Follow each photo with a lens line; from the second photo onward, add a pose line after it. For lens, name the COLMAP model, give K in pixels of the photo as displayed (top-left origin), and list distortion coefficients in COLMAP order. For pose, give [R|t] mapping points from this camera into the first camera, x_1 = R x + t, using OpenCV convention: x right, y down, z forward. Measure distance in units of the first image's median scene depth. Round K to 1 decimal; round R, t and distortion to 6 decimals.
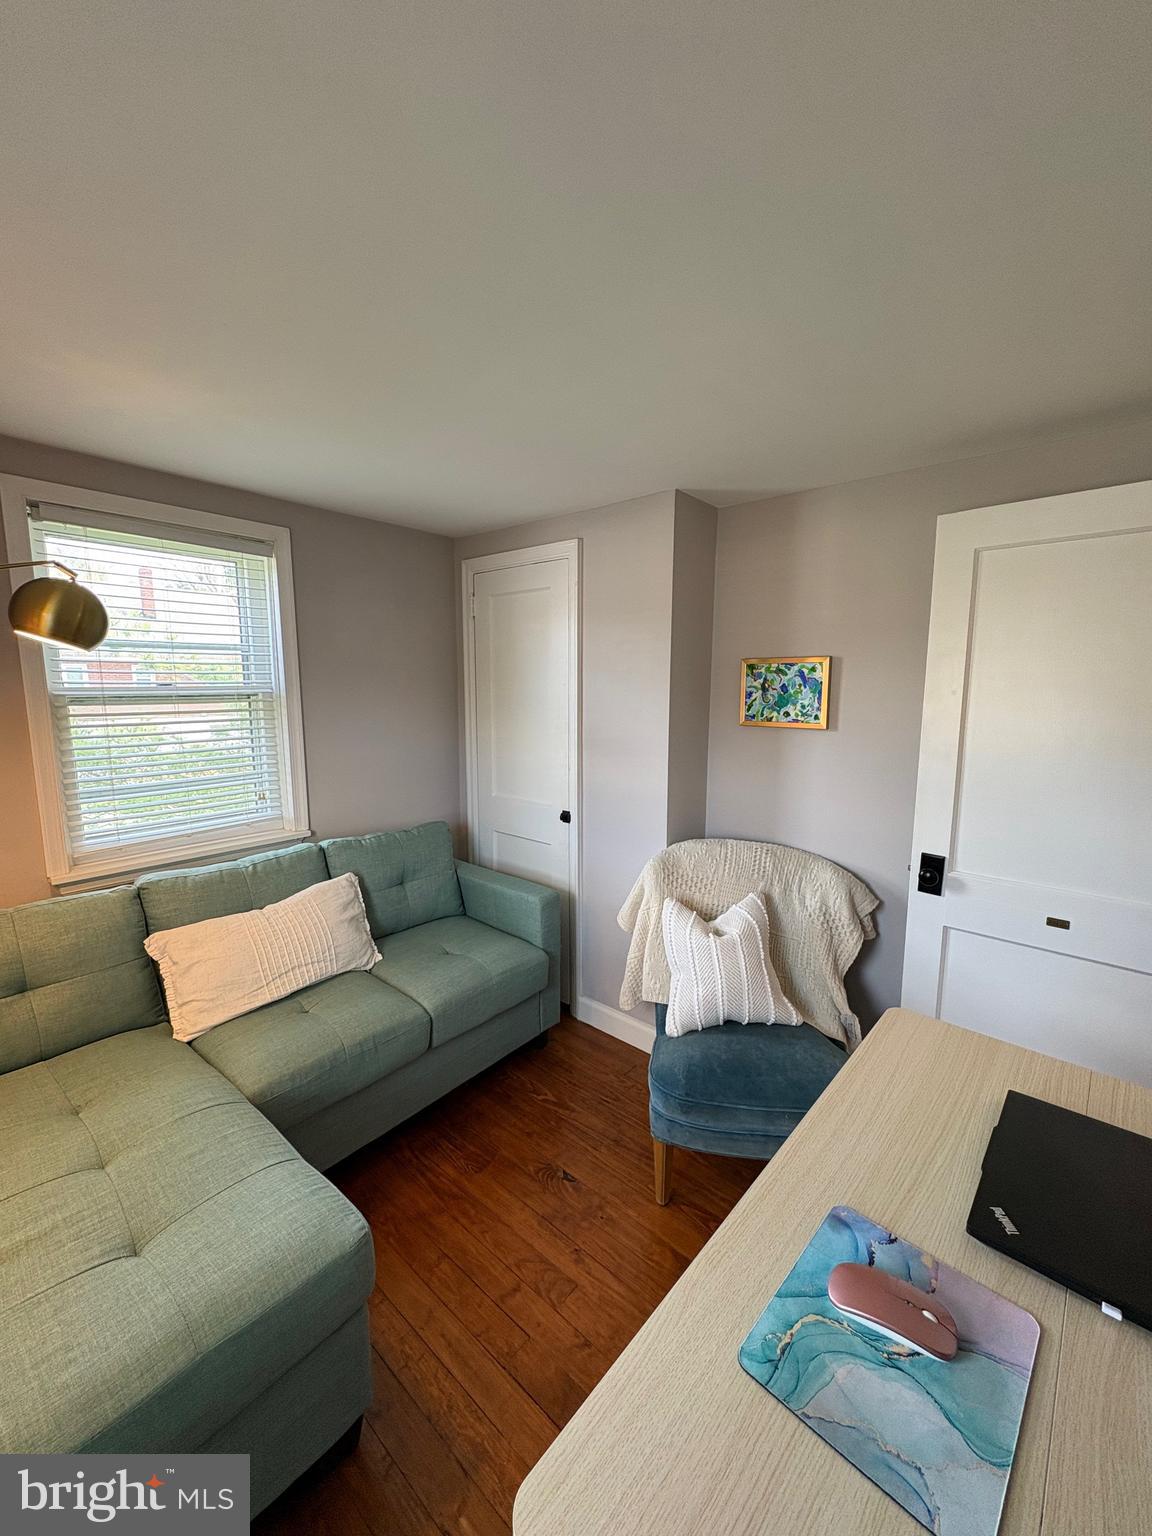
lens RADIAL K [[610.1, 0, 576.0], [0, 610.1, 768.0], [0, 0, 1]] dist [0.000629, 0.000007]
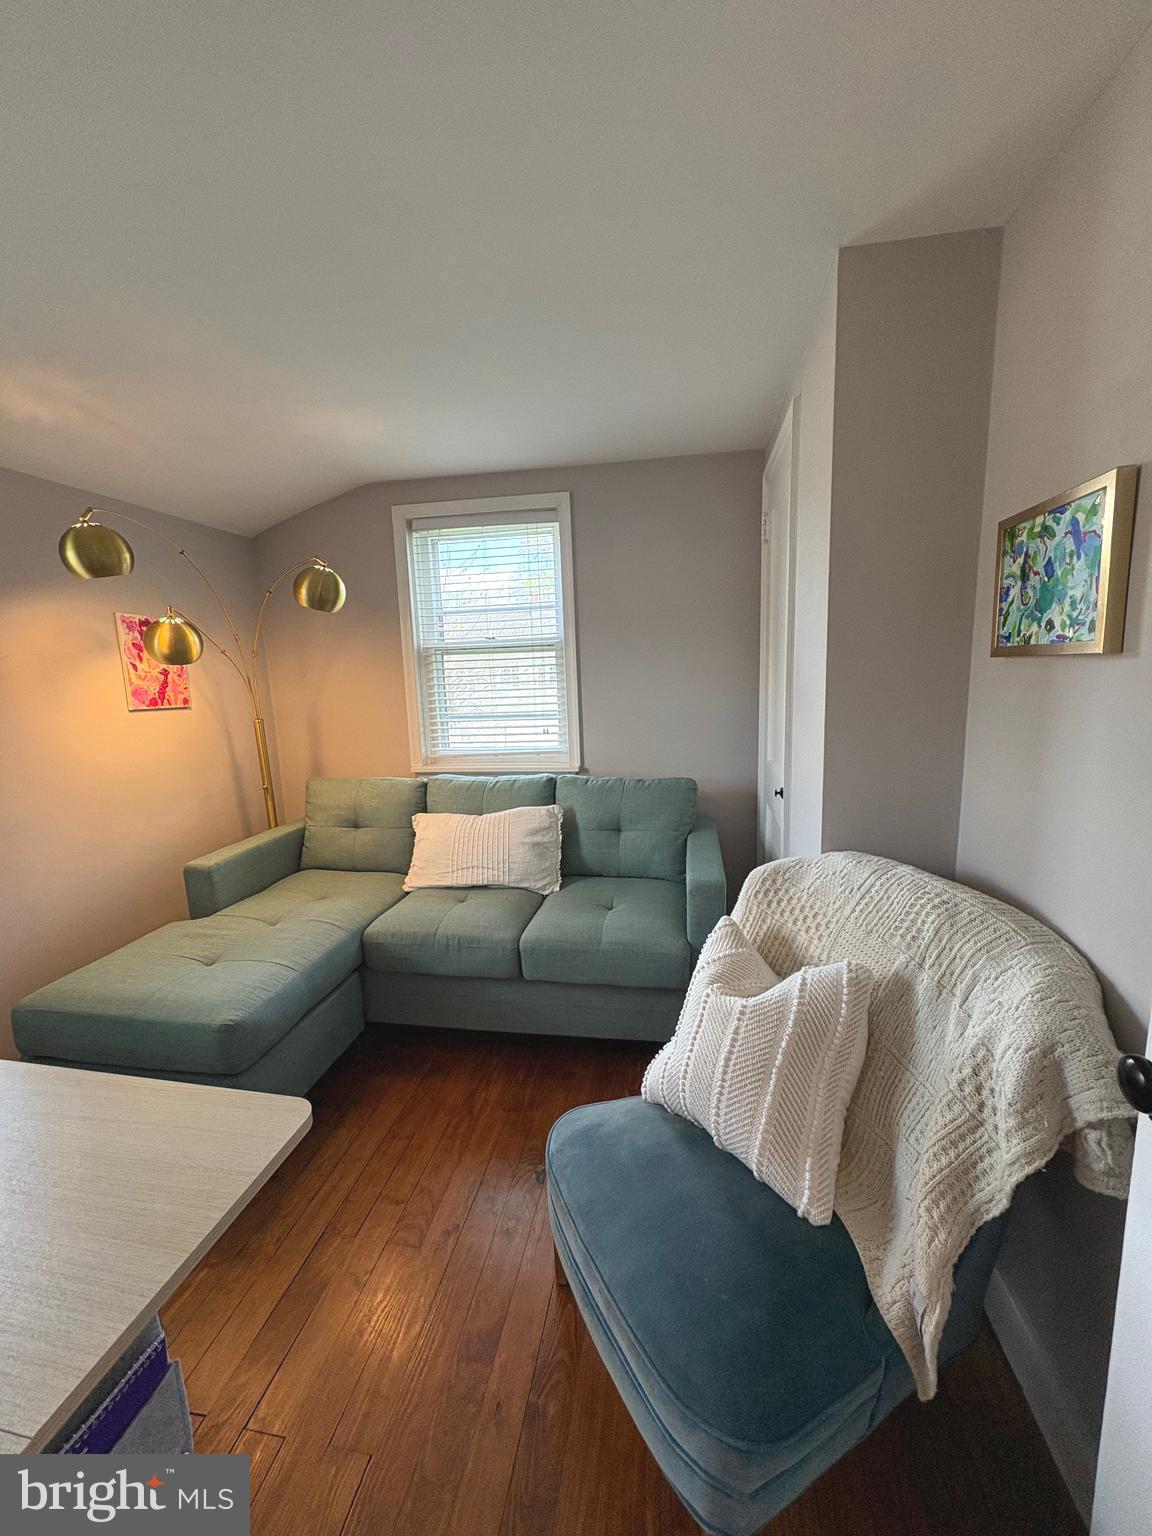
lens RADIAL K [[610.1, 0, 576.0], [0, 610.1, 768.0], [0, 0, 1]] dist [0.000629, 0.000007]
pose [[0.514417, 0.121834, -0.848841, 0.579935], [-0.088321, 0.992119, 0.088873, 0.007507], [0.852979, 0.029253, 0.521124, 0.483190]]
